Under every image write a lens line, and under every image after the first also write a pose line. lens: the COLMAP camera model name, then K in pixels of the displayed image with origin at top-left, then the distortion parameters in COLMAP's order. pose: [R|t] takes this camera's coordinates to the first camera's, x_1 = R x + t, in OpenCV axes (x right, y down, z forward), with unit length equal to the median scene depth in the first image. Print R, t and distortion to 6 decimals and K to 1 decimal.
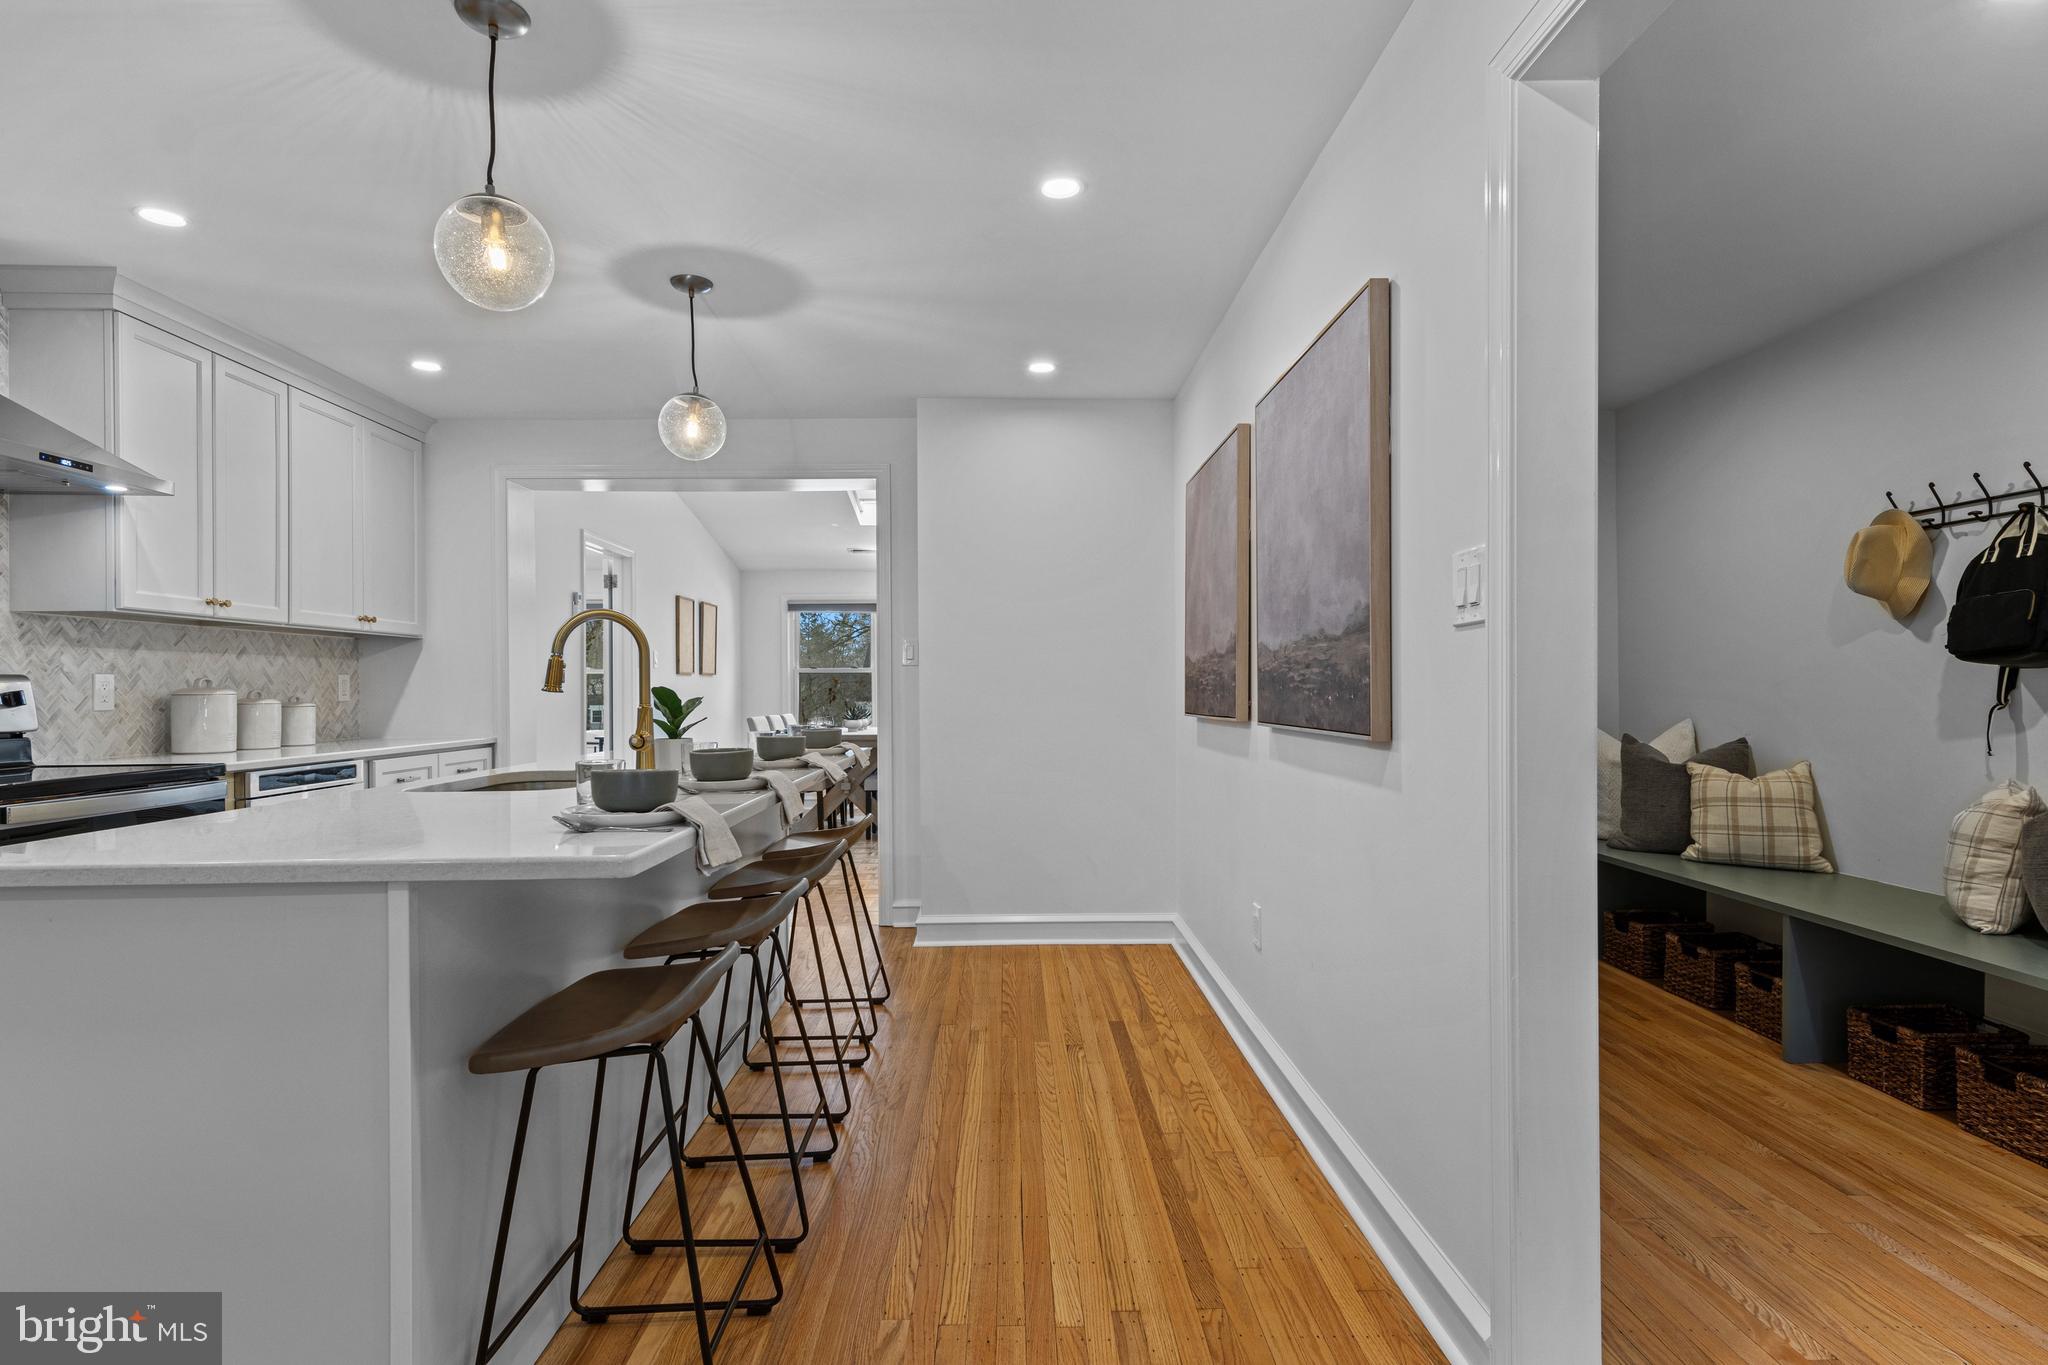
lens RADIAL K [[1045.0, 0, 1032.1], [0, 1045.0, 681.8], [0, 0, 1]] dist [0.014135, -0.004346]
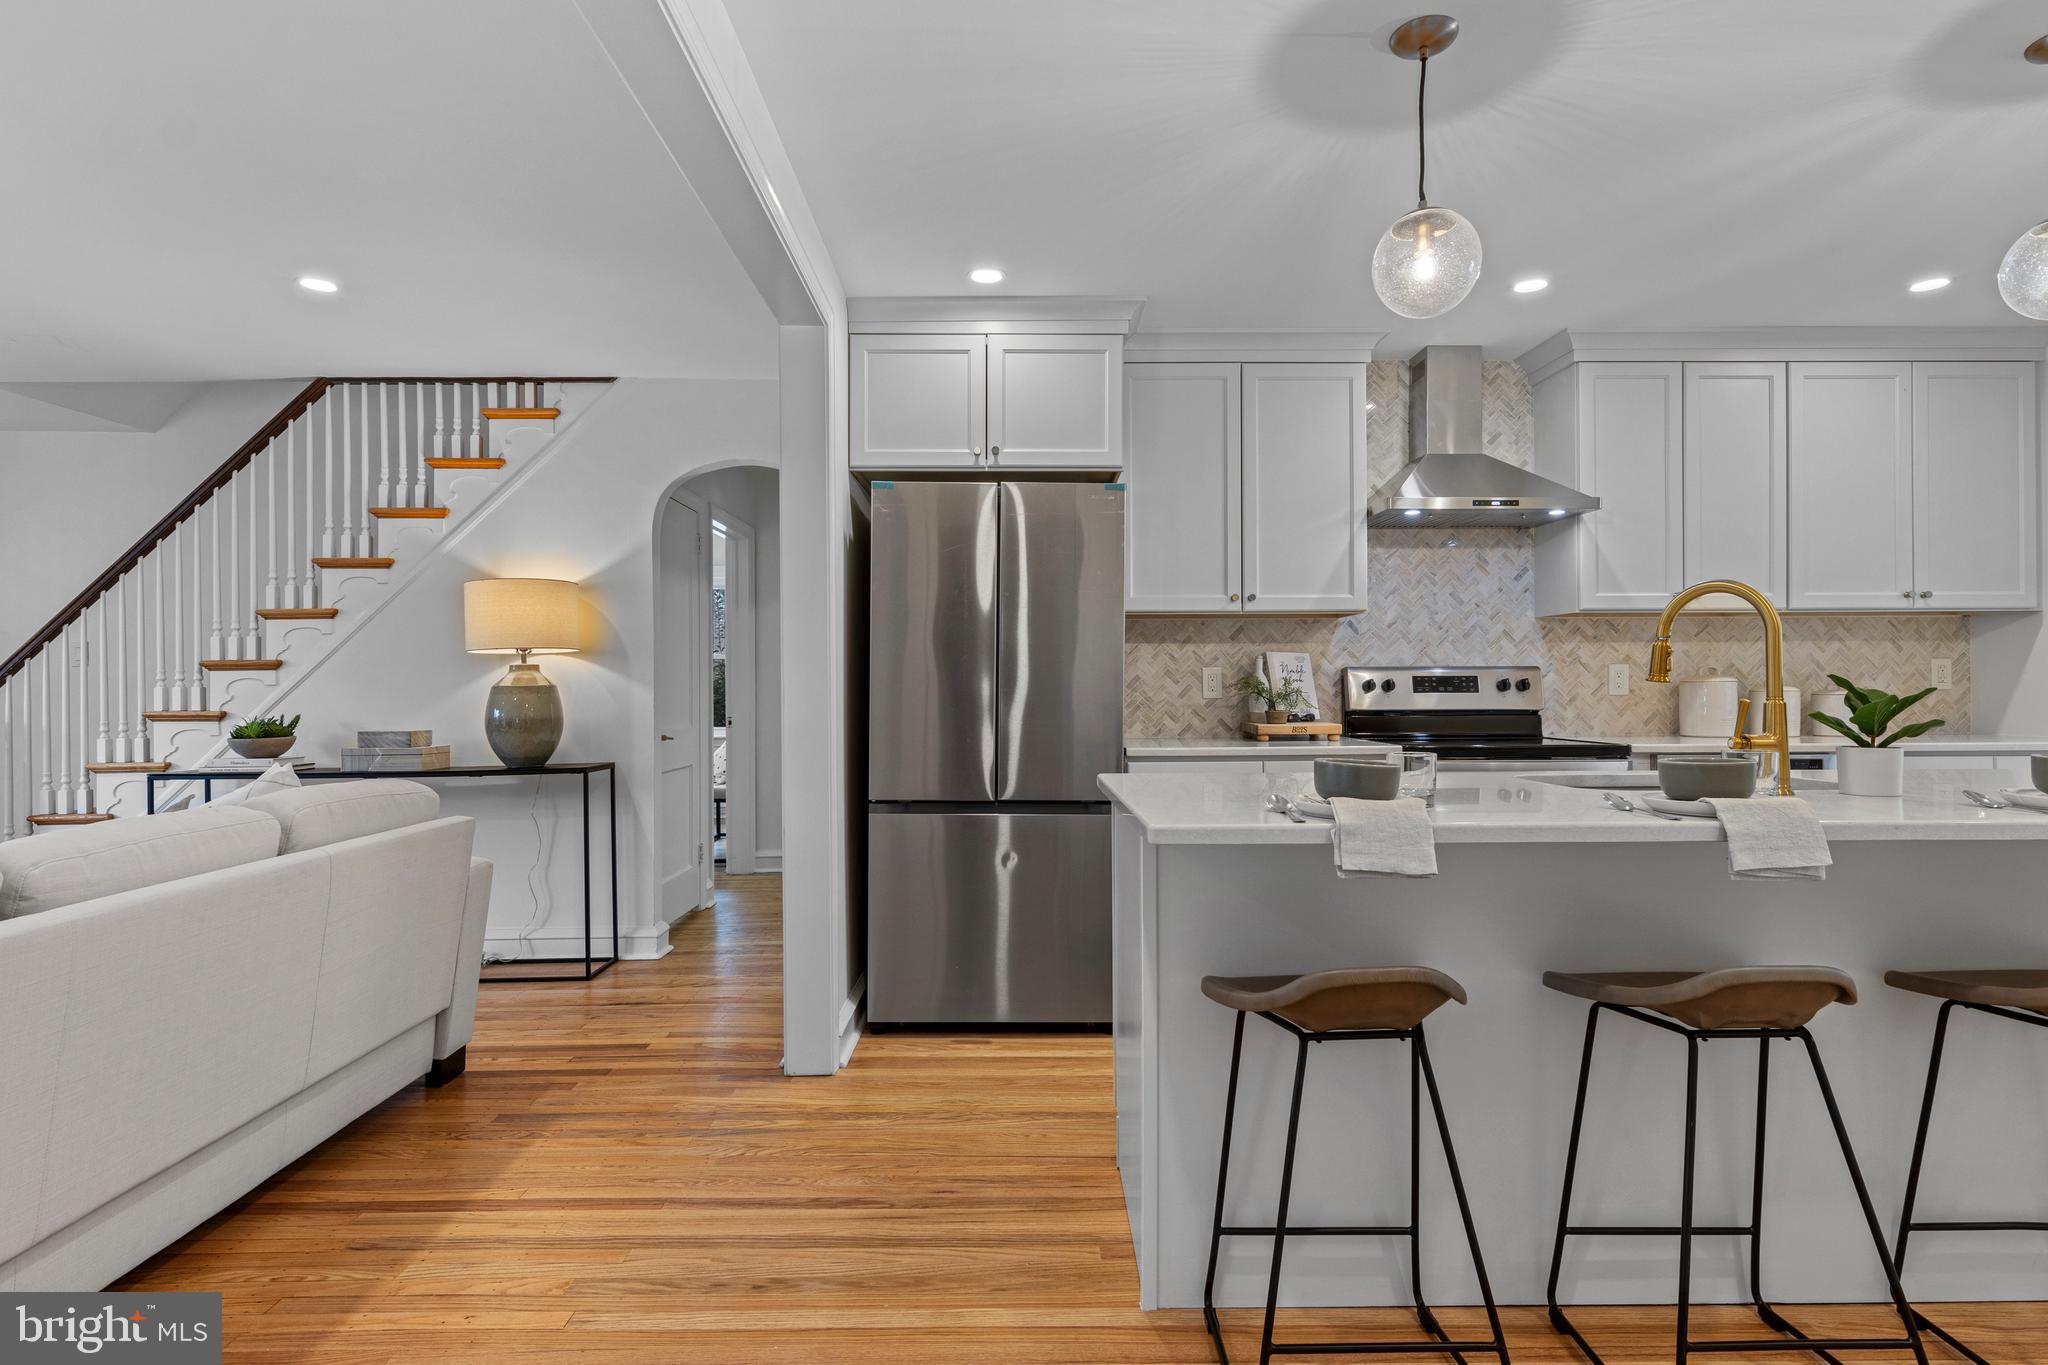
lens RADIAL K [[1045.0, 0, 1010.2], [0, 1045.0, 680.6], [0, 0, 1]] dist [0.014135, -0.004346]
pose [[-0.017500, 0.003640, -0.999840, 0.290023], [0.011148, 0.999932, 0.003445, -0.000470], [0.999785, -0.011086, -0.017540, 0.320840]]
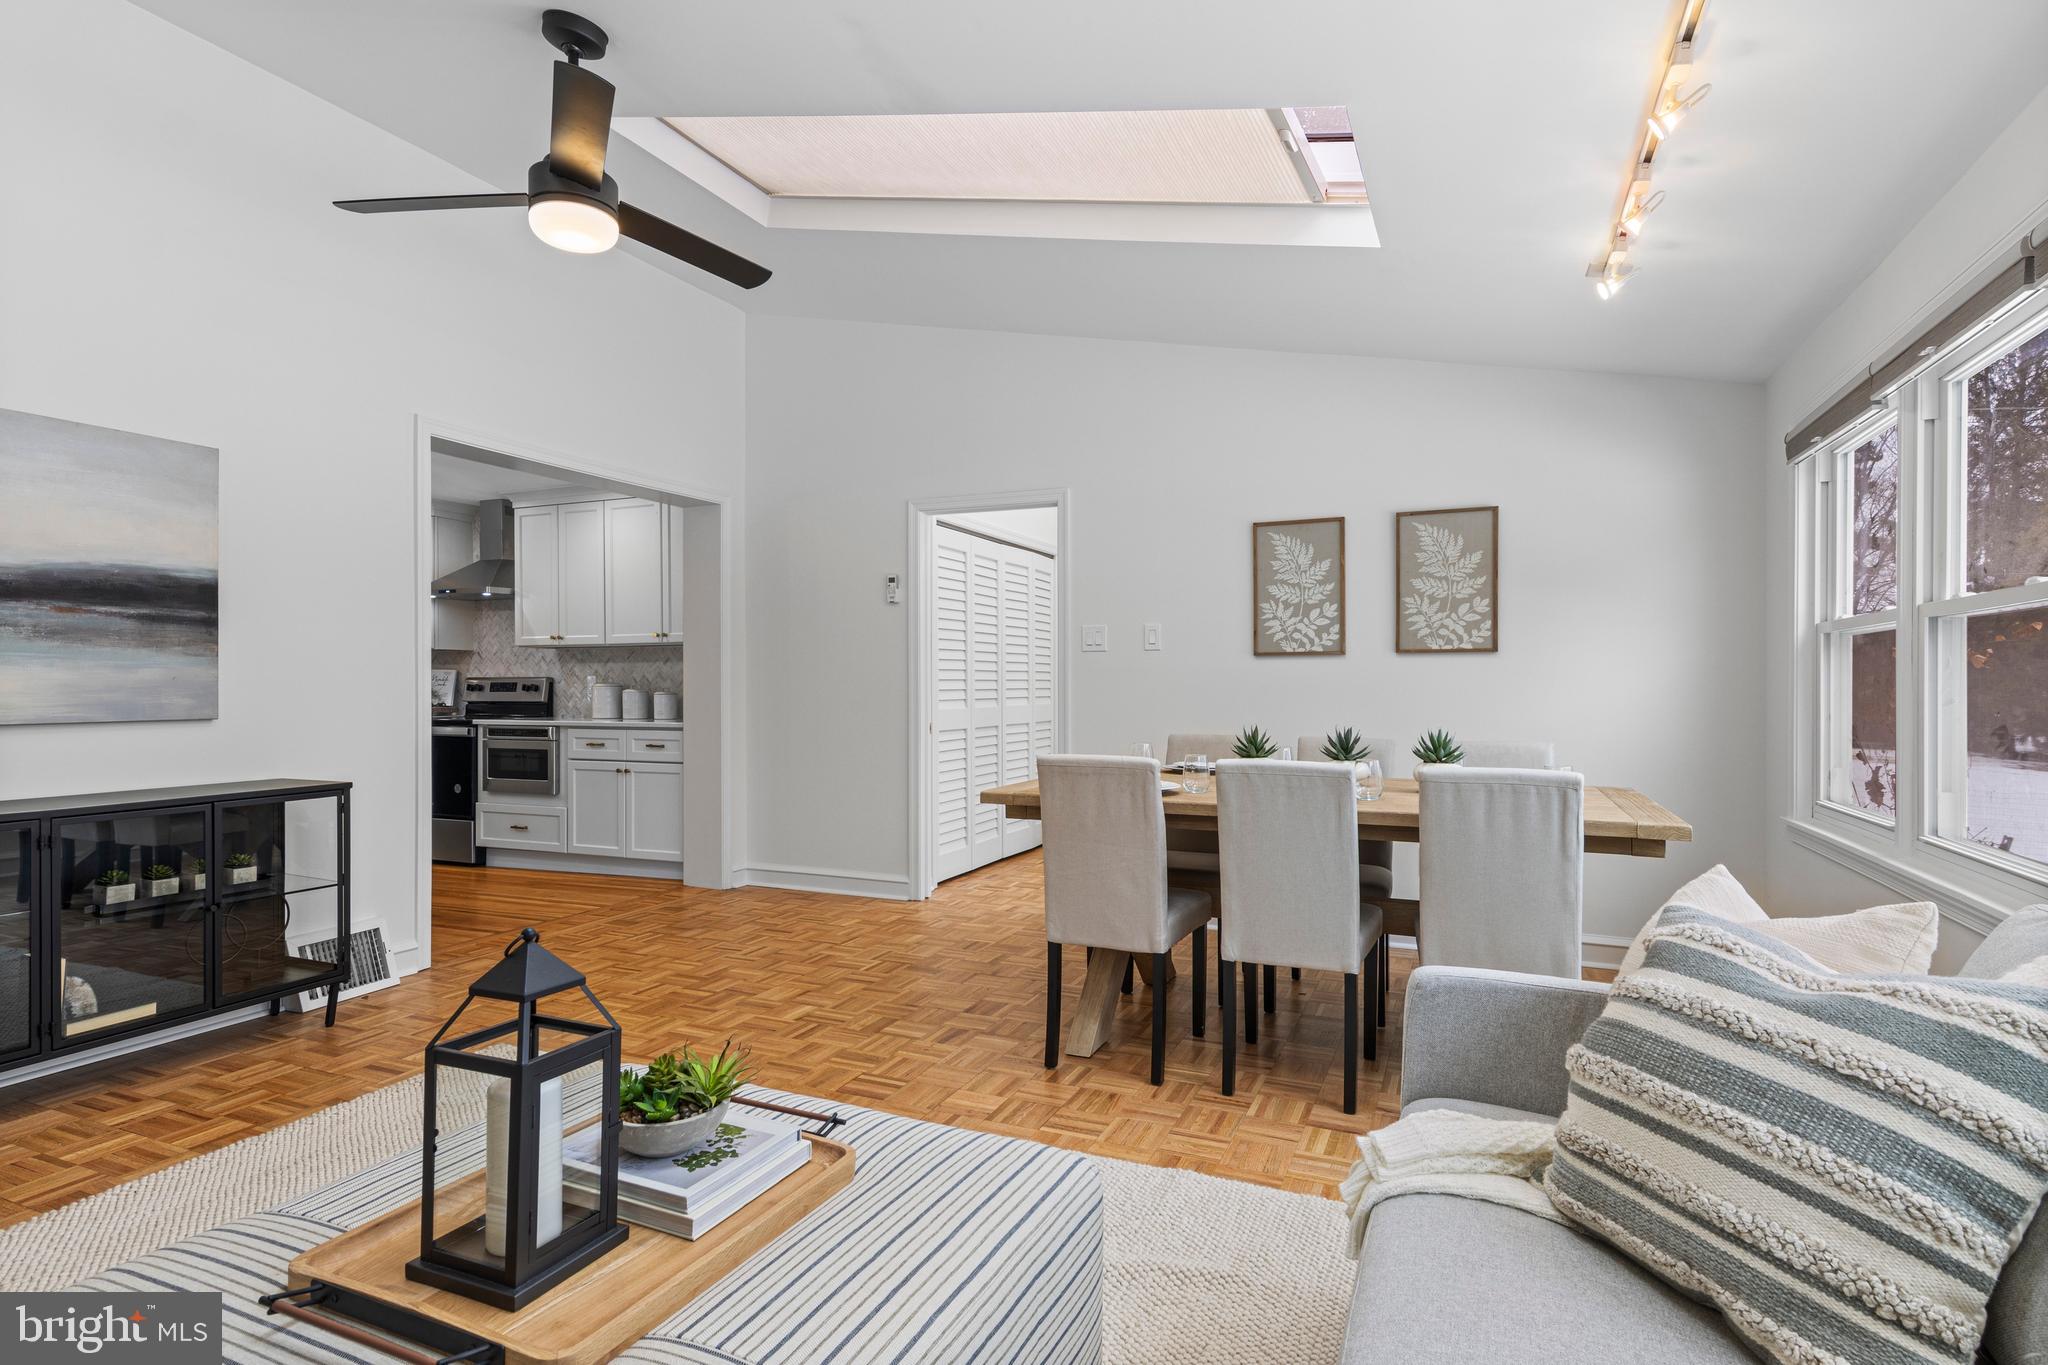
lens RADIAL K [[1045.0, 0, 1031.8], [0, 1045.0, 687.1], [0, 0, 1]] dist [0.014135, -0.004346]
pose [[-0.417917, 0.007677, -0.908453, 0.539673], [0.008991, 0.999950, 0.004314, 0.012028], [0.908441, -0.006365, -0.417966, 2.445371]]
